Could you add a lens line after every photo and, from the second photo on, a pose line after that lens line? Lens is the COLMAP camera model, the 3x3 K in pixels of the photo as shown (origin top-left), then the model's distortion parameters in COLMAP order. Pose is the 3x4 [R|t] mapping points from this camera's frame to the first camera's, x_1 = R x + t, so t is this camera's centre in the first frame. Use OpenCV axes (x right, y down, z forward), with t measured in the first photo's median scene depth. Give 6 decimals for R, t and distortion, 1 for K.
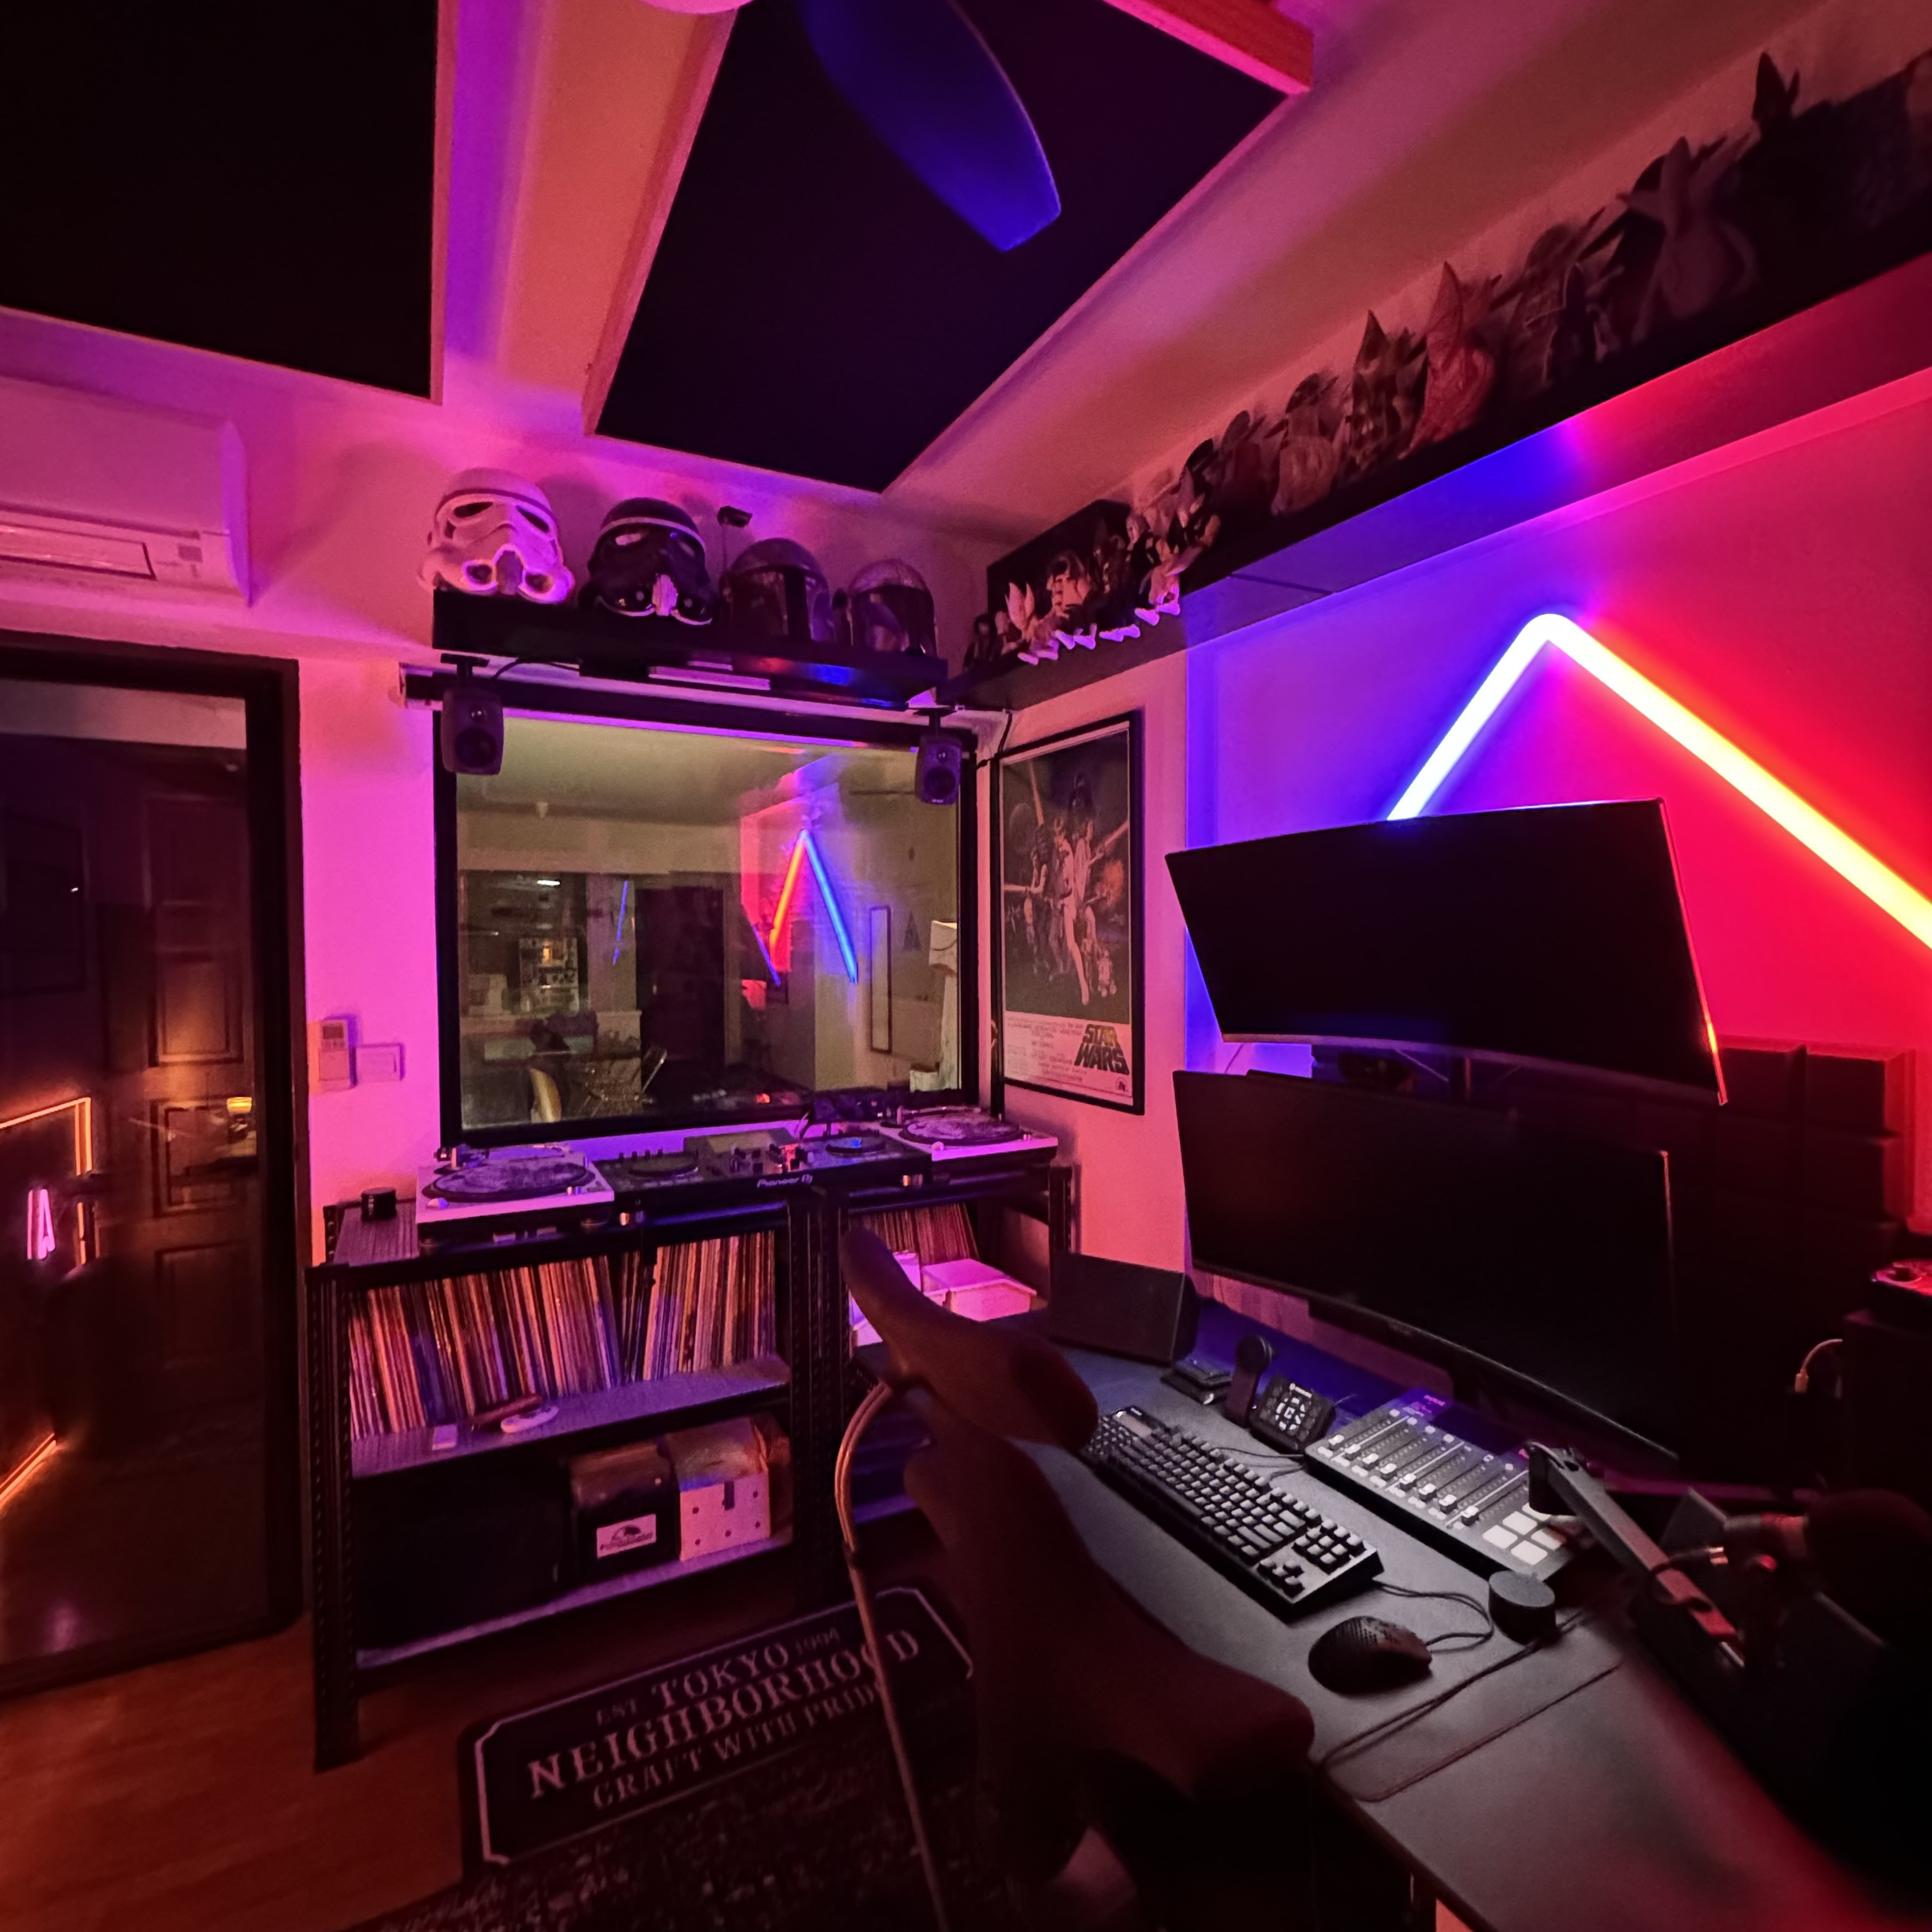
lens RADIAL K [[1029.5, 0, 966.0], [0, 1029.5, 966.0], [0, 0, 1]] dist [-0.004005, 0.000486]
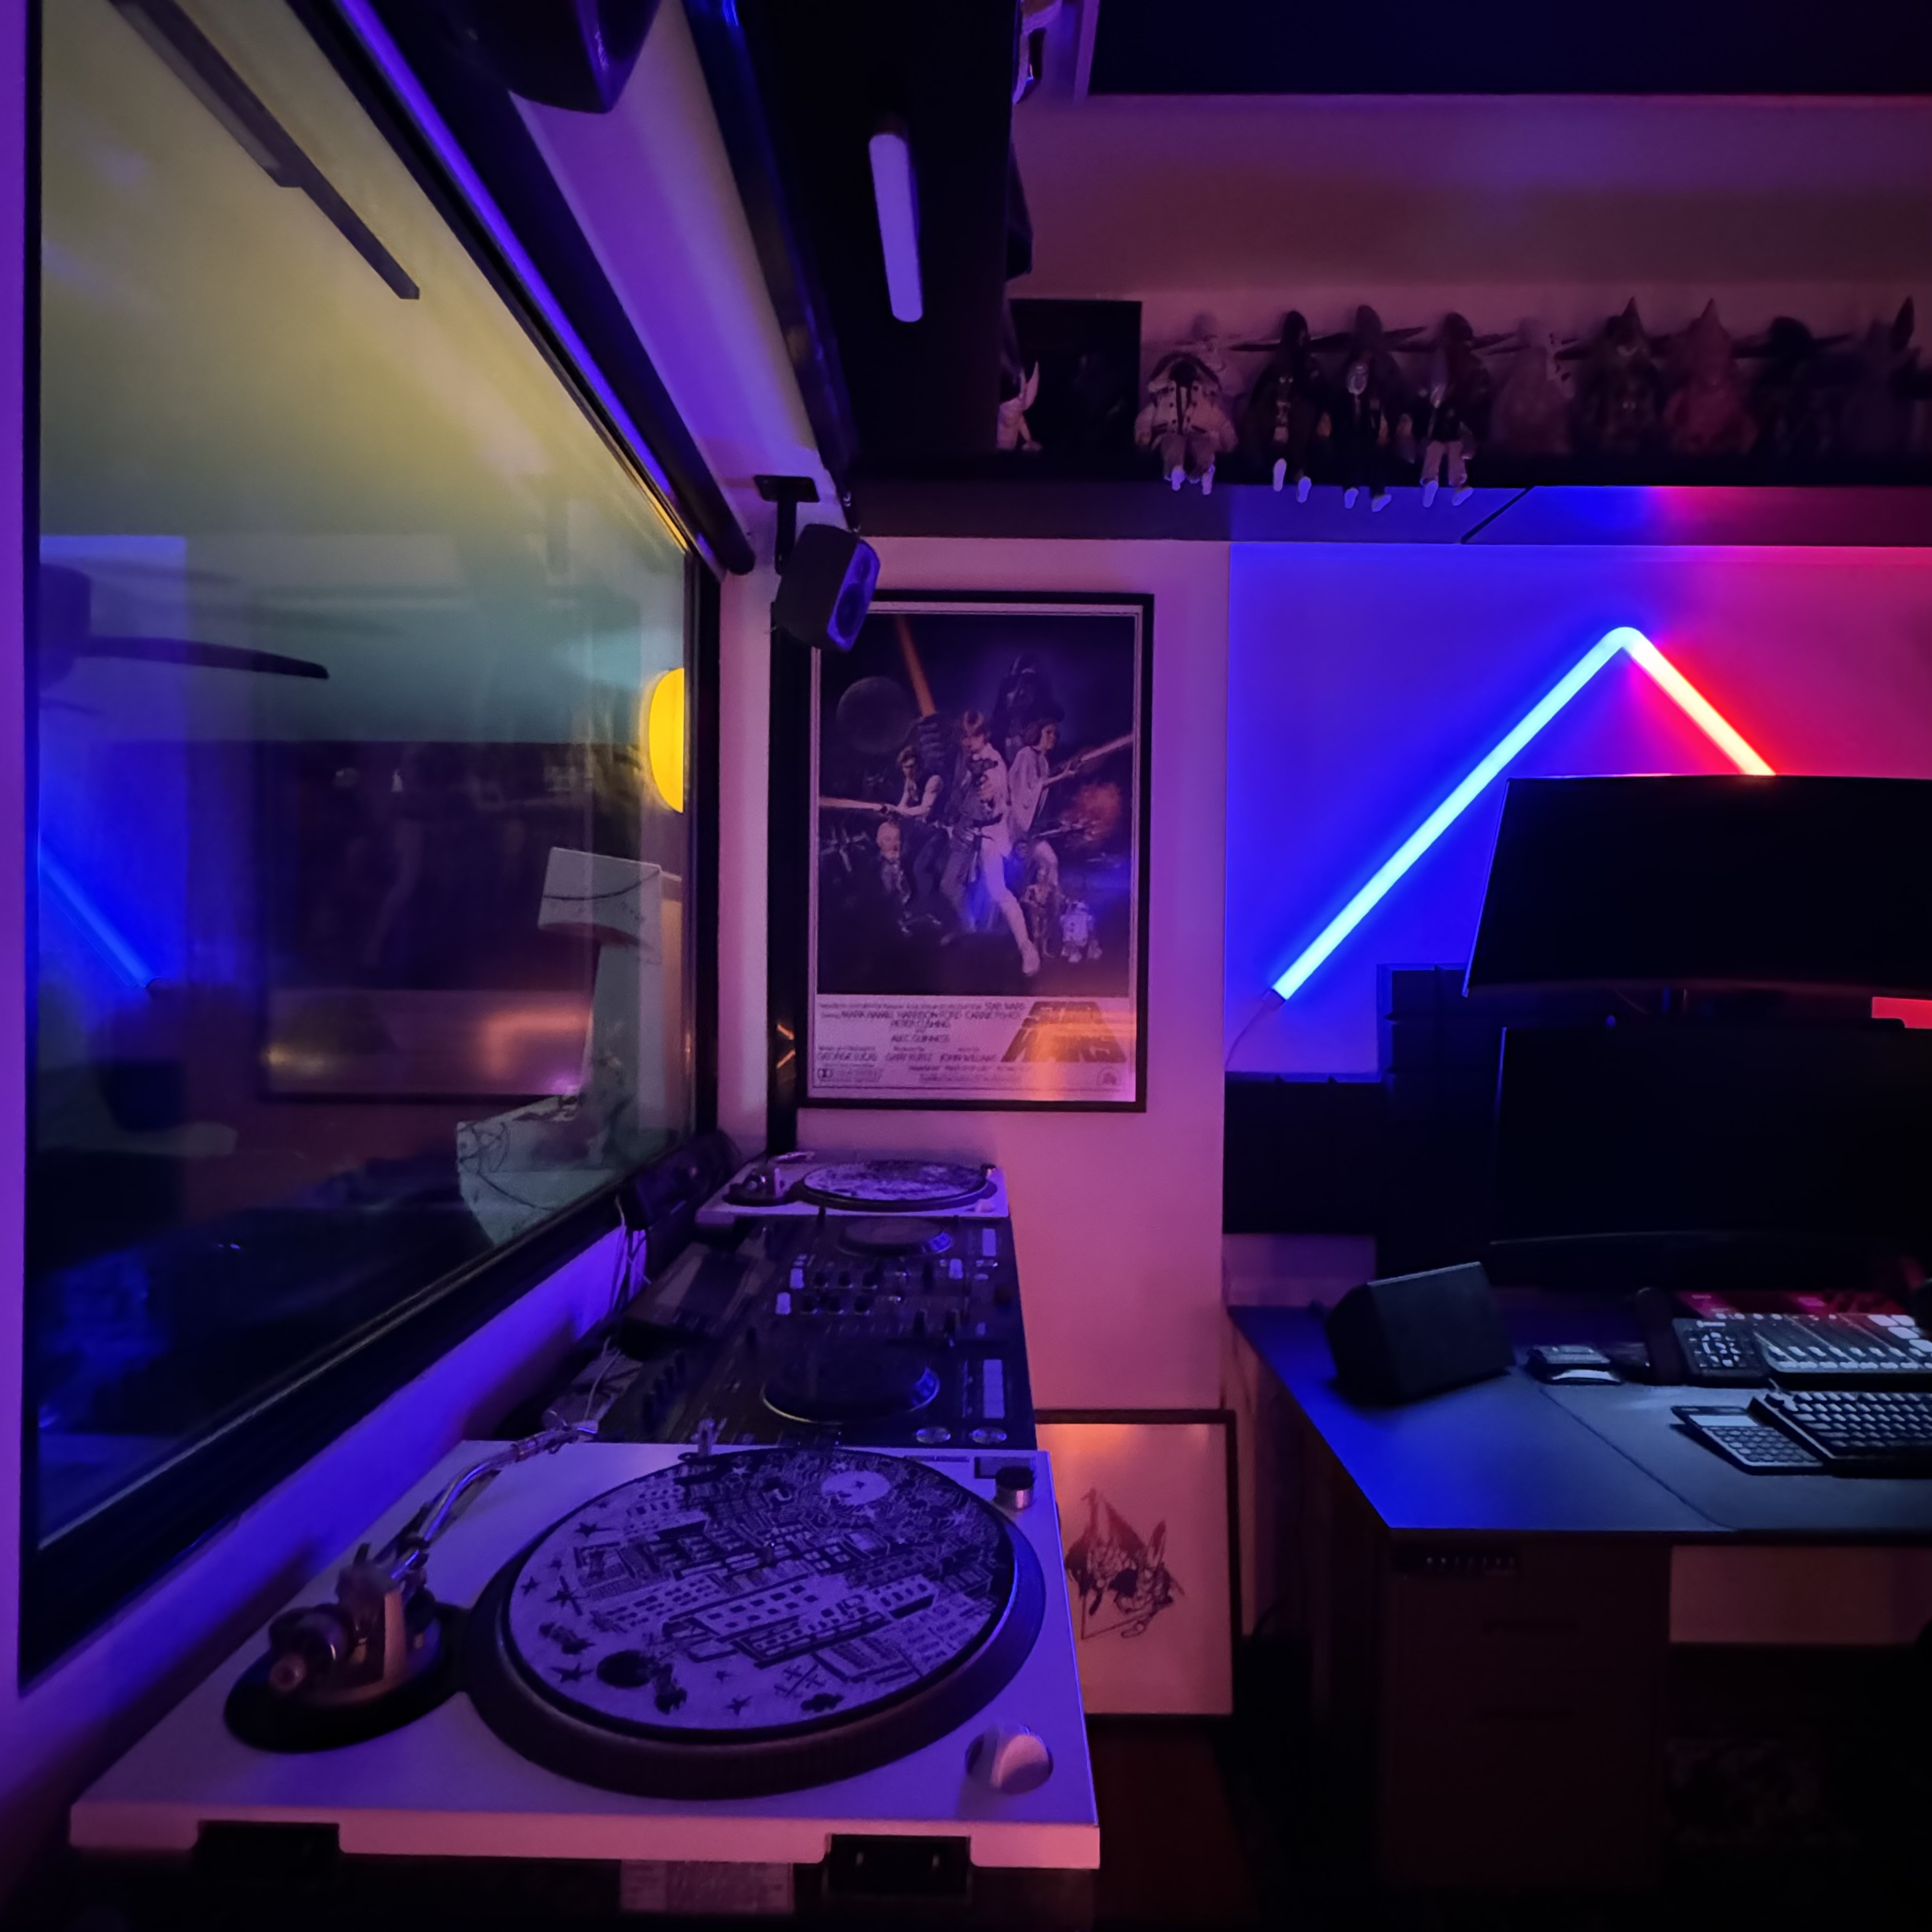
lens RADIAL K [[1068.5, 0, 969.3], [0, 1068.5, 963.3], [0, 0, 1]] dist [-0.000360, -0.000260]
pose [[0.477062, 0.007205, 0.878840, -0.563667], [0.010051, 0.999856, -0.013654, 0.038668], [-0.878812, 0.015347, 0.476921, 0.673887]]
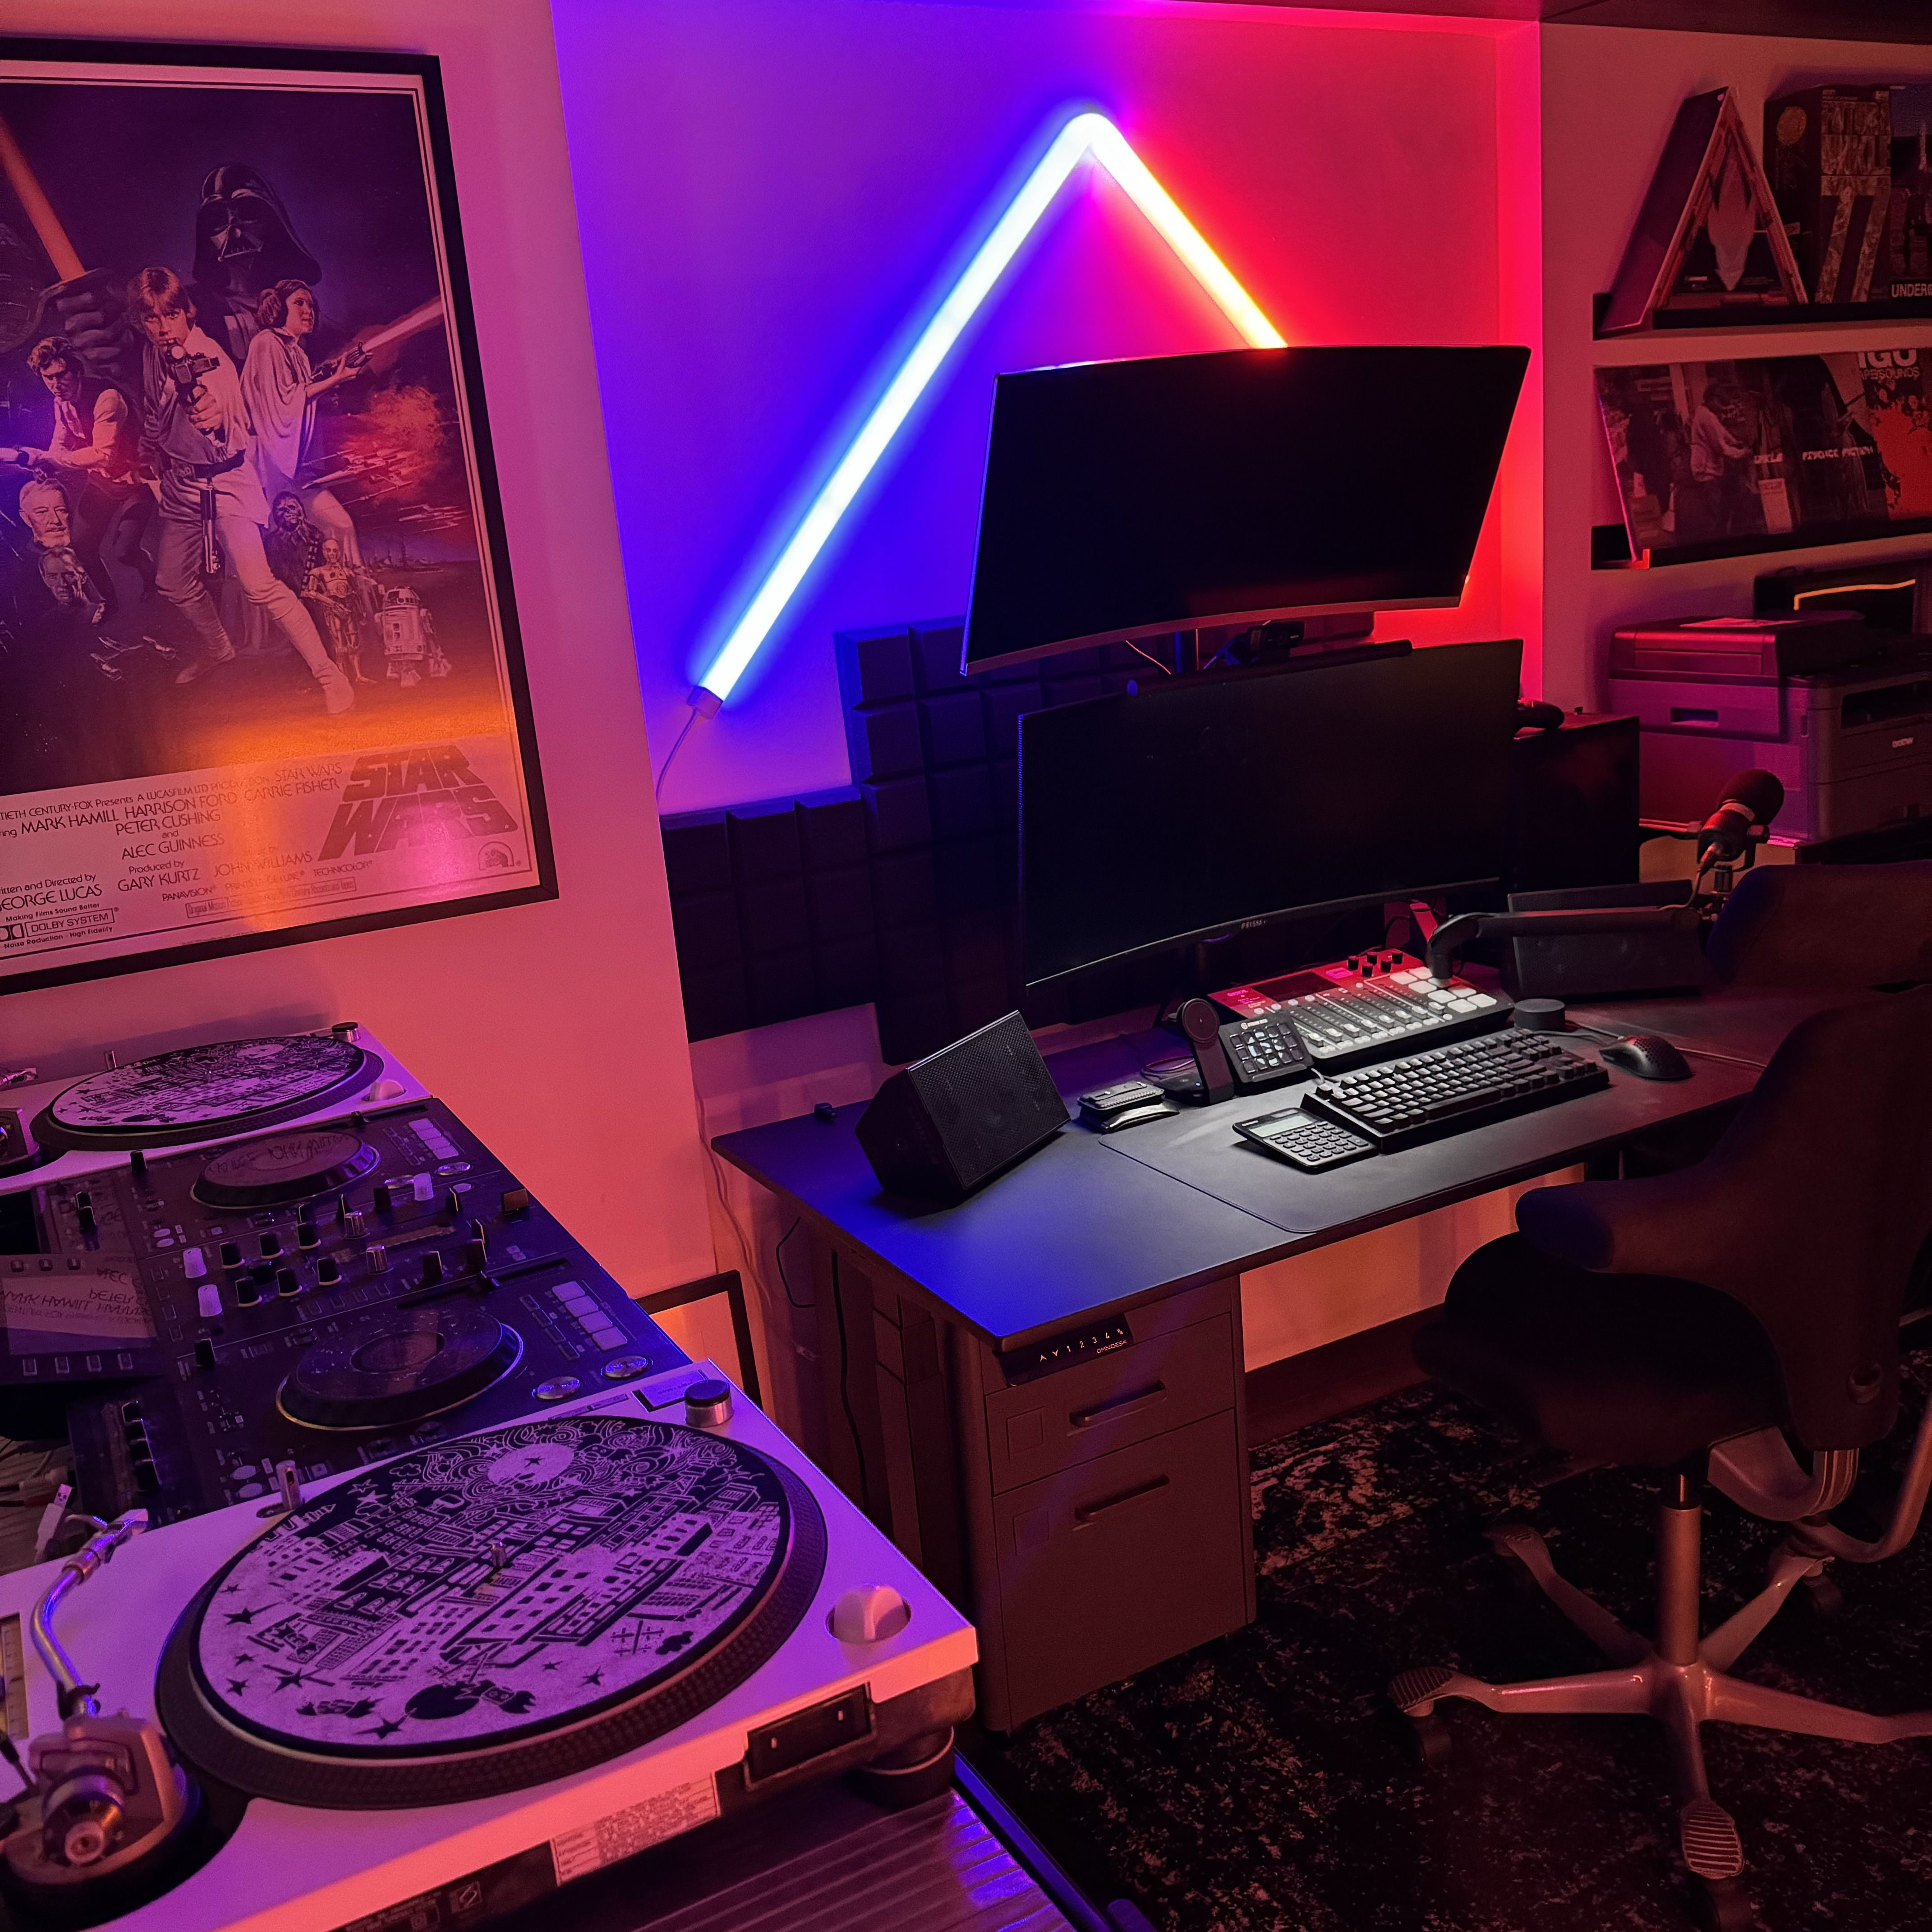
lens RADIAL K [[1817.1, 0, 966.0], [0, 1817.1, 966.0], [0, 0, 1]] dist [0.161598, -0.348453]
pose [[-0.018436, -0.234510, 0.971939, -0.697979], [0.110266, 0.965697, 0.235095, -0.016910], [-0.993731, 0.111506, 0.008055, 0.728610]]
